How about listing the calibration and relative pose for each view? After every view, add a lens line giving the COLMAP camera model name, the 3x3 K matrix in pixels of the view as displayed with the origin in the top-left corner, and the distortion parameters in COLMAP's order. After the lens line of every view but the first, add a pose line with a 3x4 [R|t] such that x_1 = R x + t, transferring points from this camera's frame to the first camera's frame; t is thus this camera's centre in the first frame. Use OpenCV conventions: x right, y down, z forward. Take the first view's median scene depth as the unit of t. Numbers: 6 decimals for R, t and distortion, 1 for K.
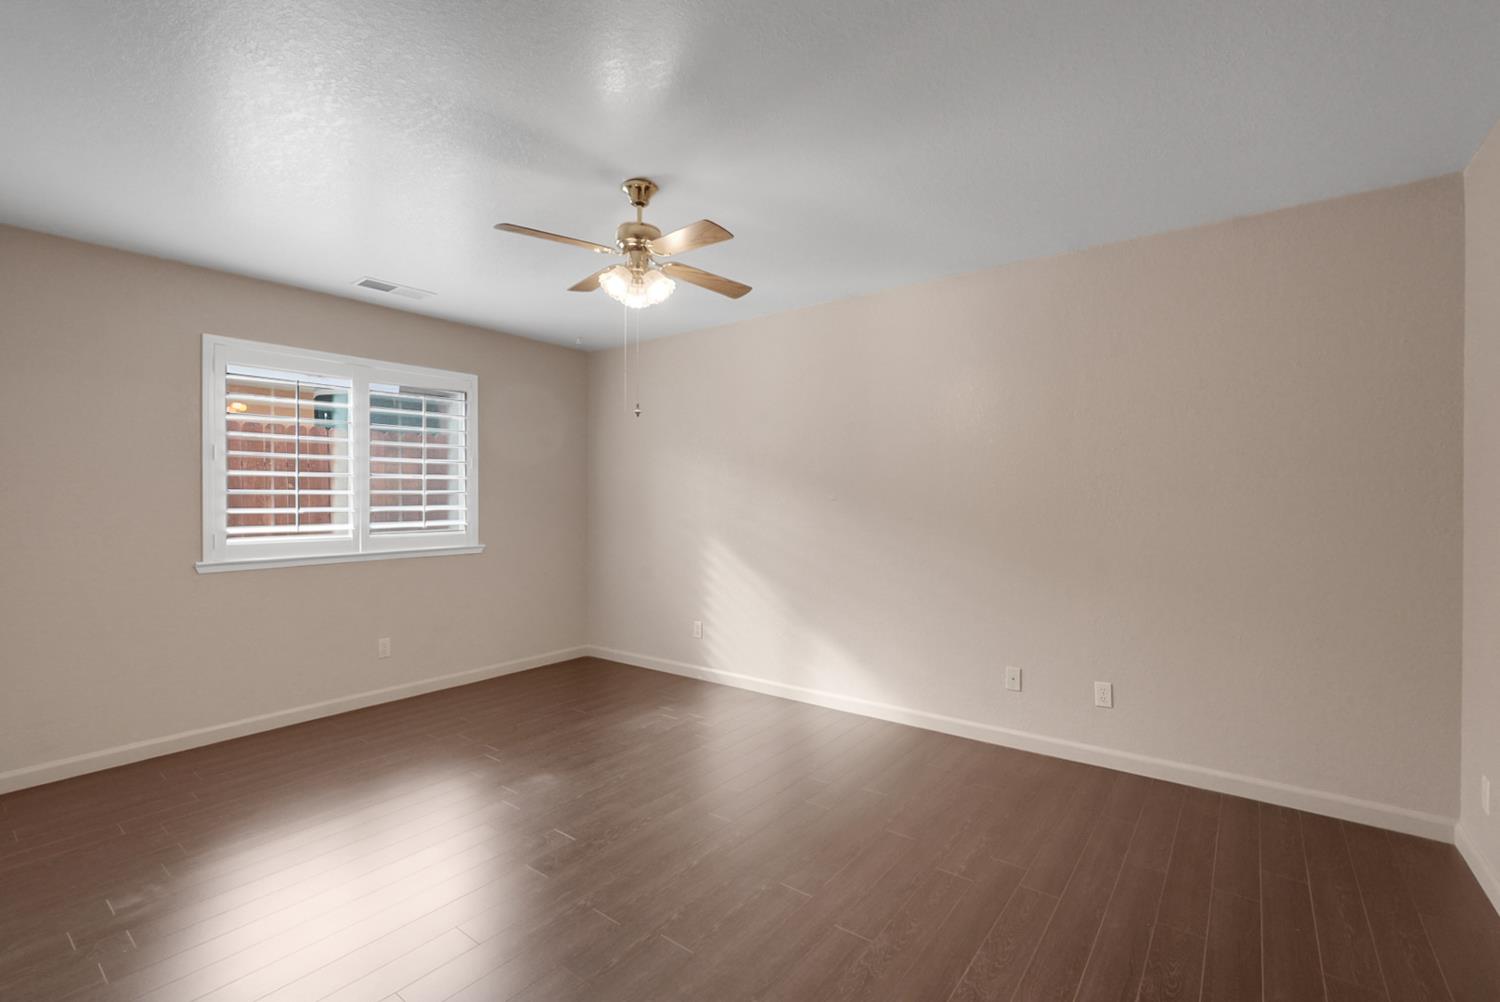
lens RADIAL K [[662.2, 0, 750.0], [0, 662.2, 501.0], [0, 0, 1]] dist [-0.001131, 0.000107]
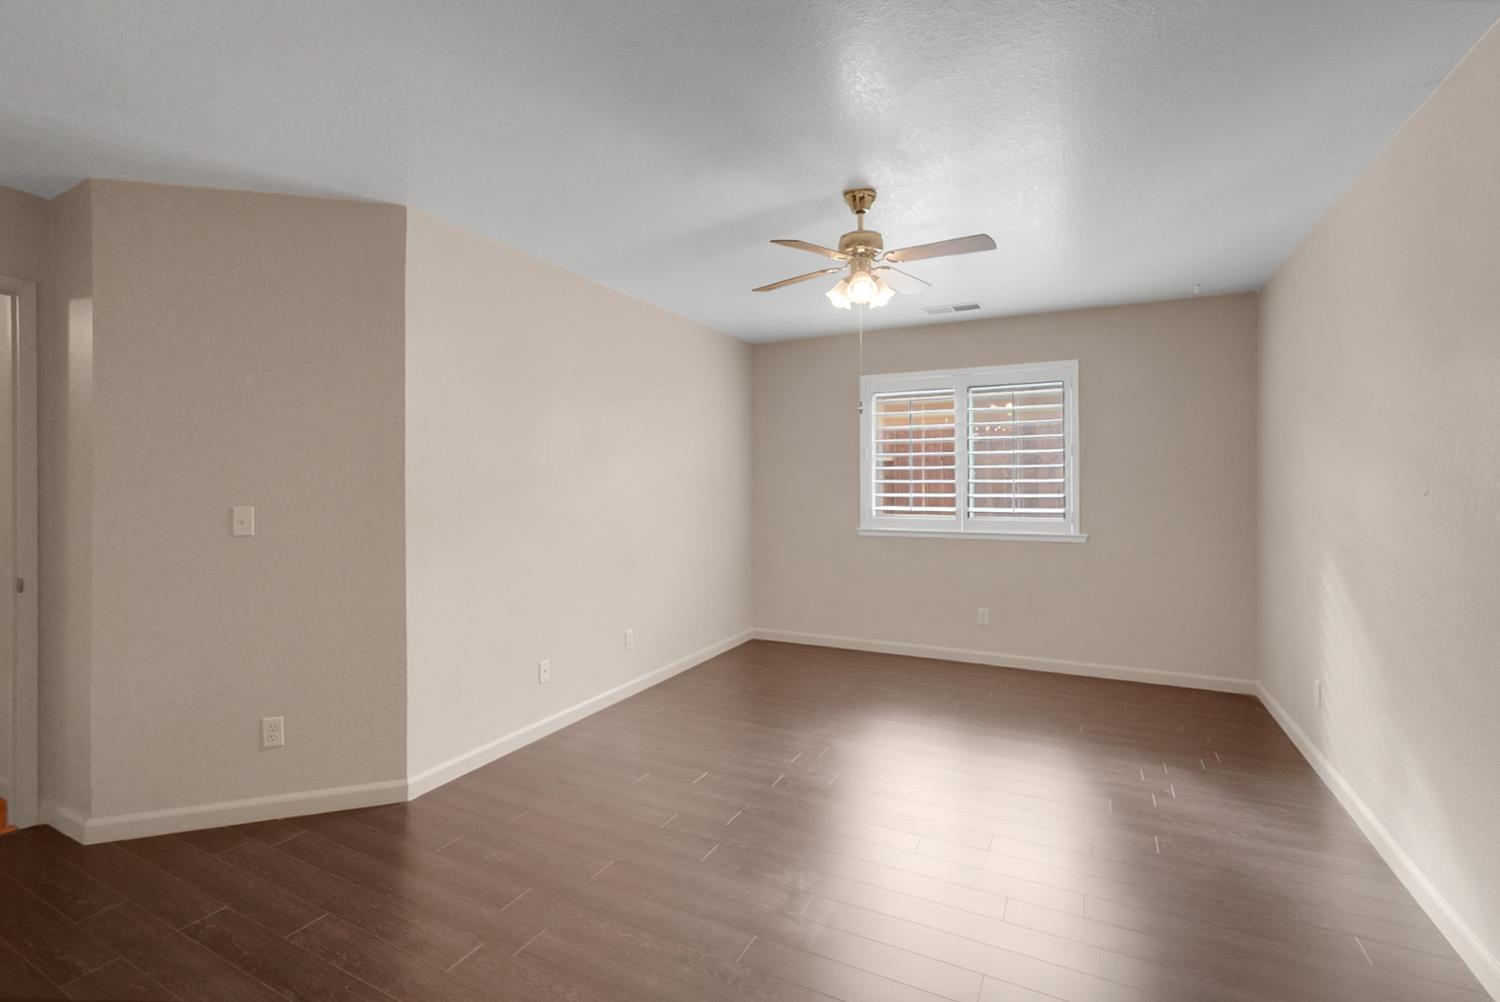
lens RADIAL K [[671.4, 0, 750.8], [0, 671.4, 480.5], [0, 0, 1]] dist [-0.000228, 0.000038]
pose [[0.185479, -0.003070, -0.982643, 0.564073], [-0.003433, 0.999987, -0.003772, -0.008928], [0.982642, 0.004073, 0.185466, 0.418306]]
